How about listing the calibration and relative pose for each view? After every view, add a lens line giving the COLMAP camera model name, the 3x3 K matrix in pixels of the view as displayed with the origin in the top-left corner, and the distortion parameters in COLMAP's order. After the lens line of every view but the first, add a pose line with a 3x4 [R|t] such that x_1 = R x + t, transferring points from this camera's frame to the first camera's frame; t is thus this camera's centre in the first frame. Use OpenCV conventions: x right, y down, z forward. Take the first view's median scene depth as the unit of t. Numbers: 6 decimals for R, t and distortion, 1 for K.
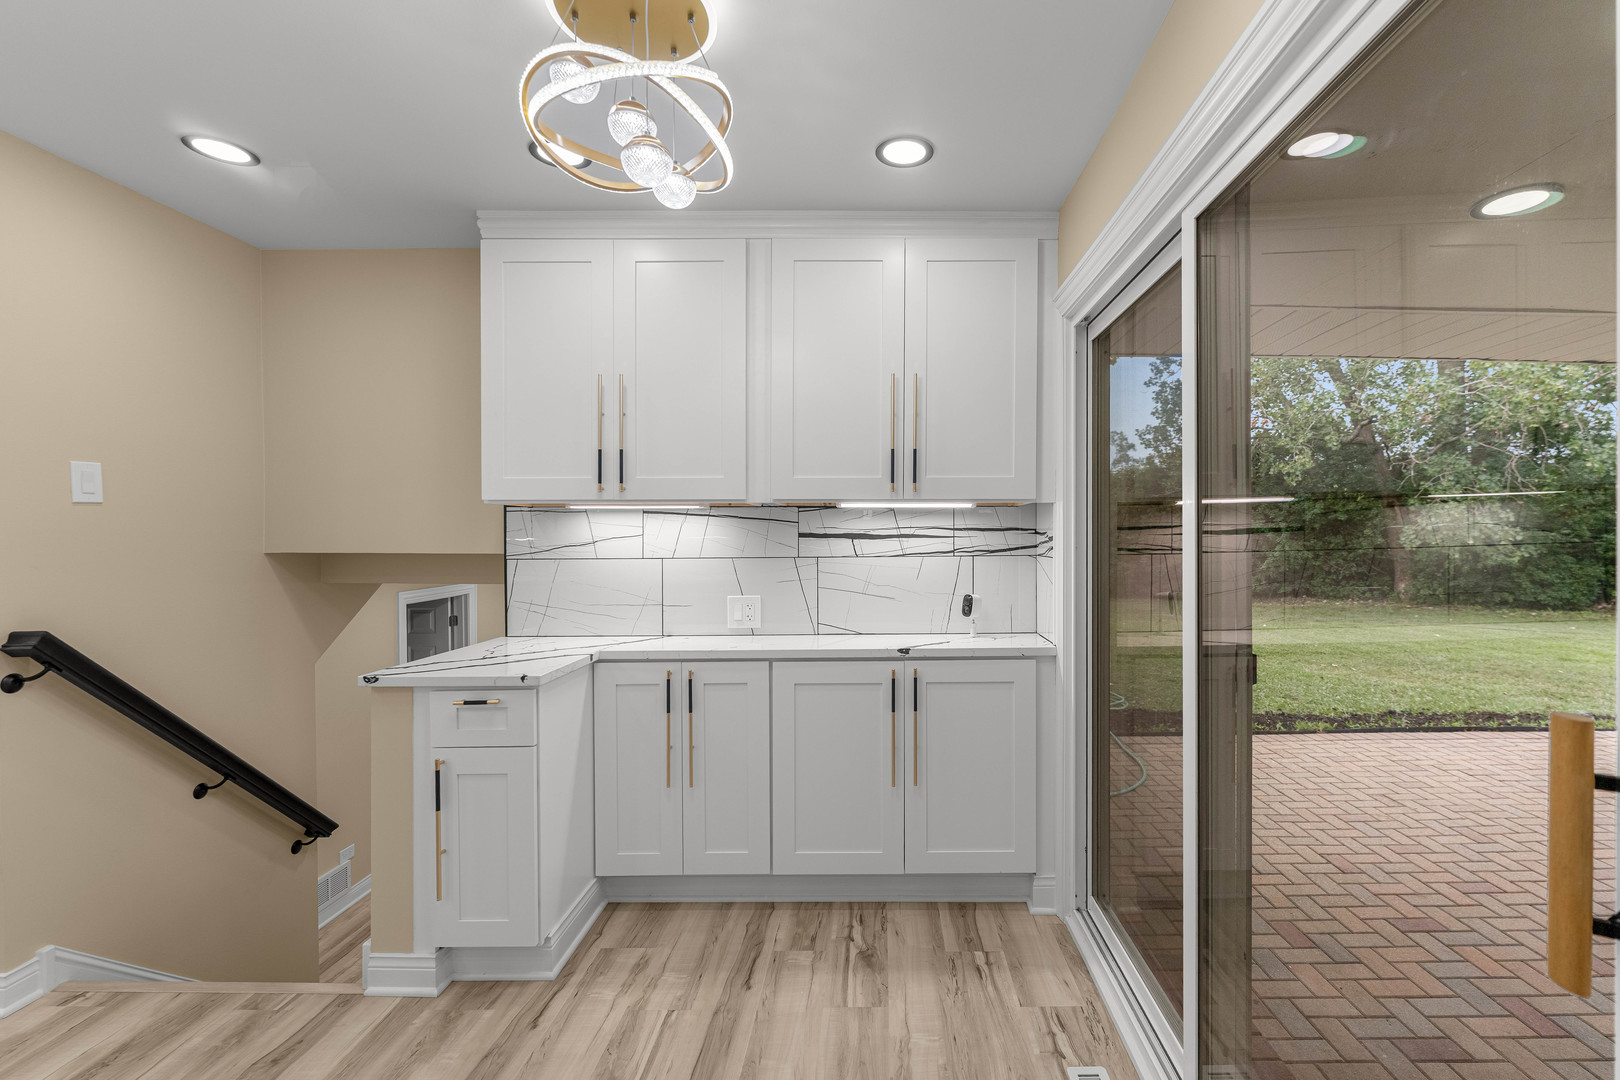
lens RADIAL K [[692.5, 0, 886.2], [0, 692.5, 539.3], [0, 0, 1]] dist [-0.000637, -0.000332]
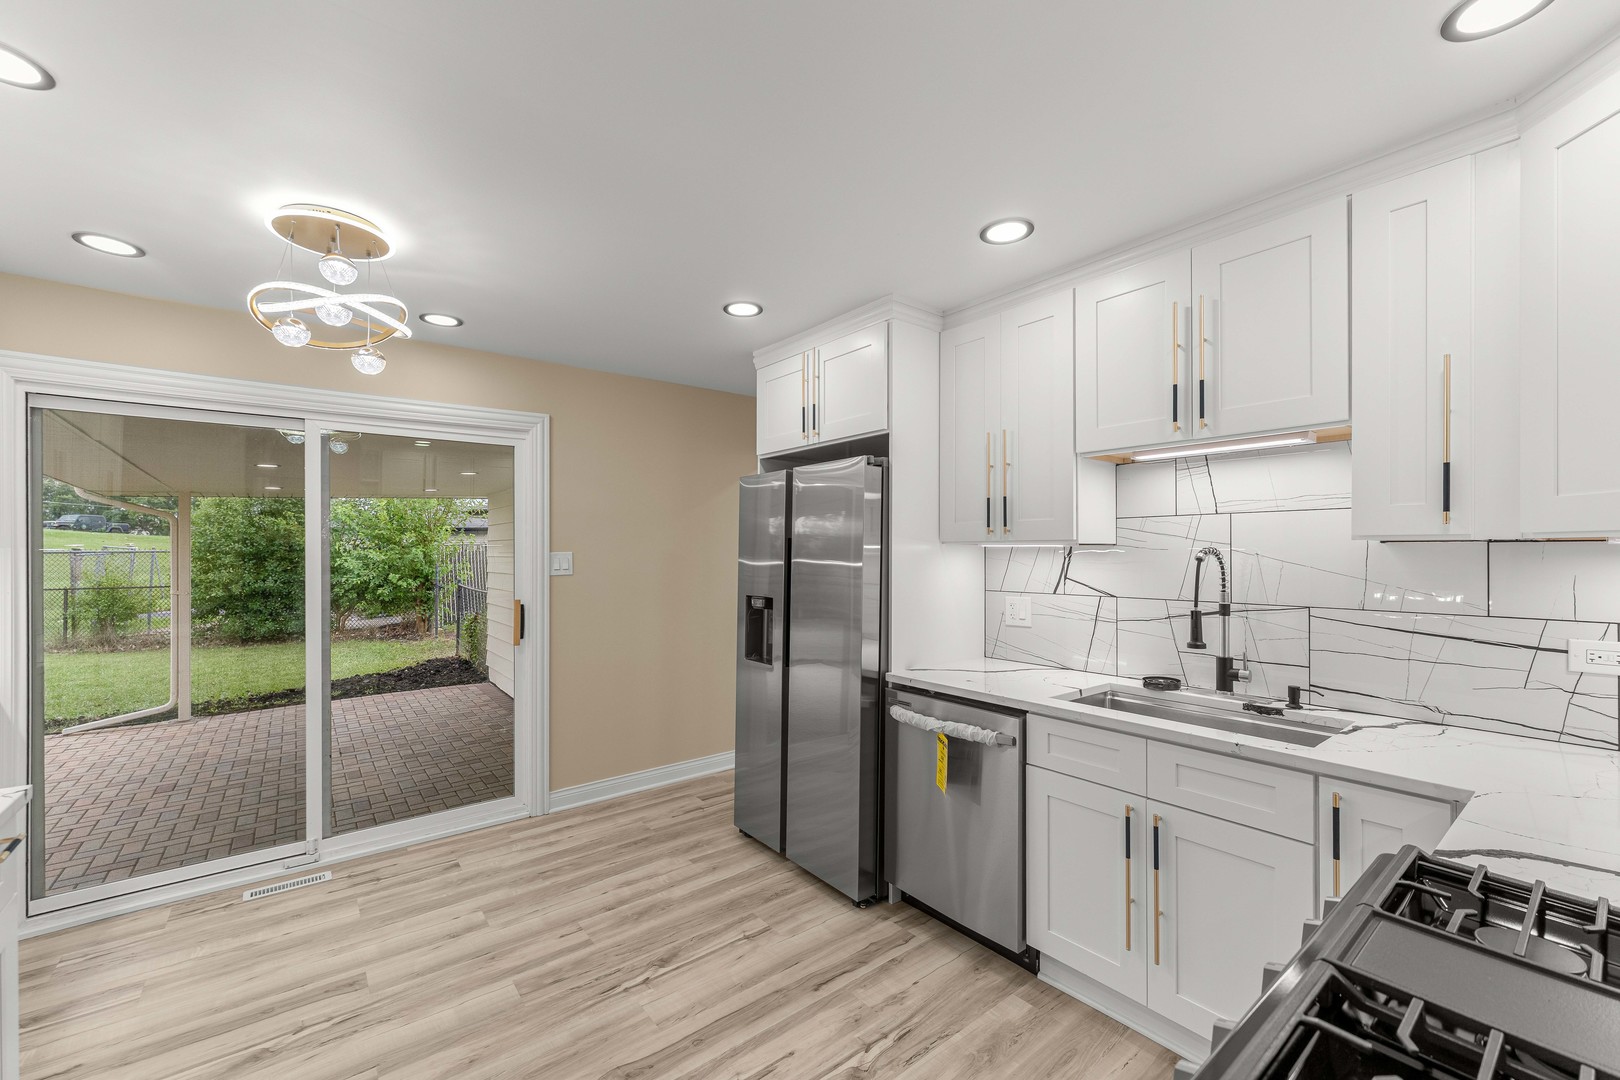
lens RADIAL K [[646.2, 0, 805.4], [0, 646.2, 548.8], [0, 0, 1]] dist [-0.000157, -0.000187]
pose [[-0.613575, 0.012561, 0.789537, -1.346344], [0.013981, 0.999890, -0.005042, -0.030217], [-0.789513, 0.007944, -0.613683, 0.673146]]
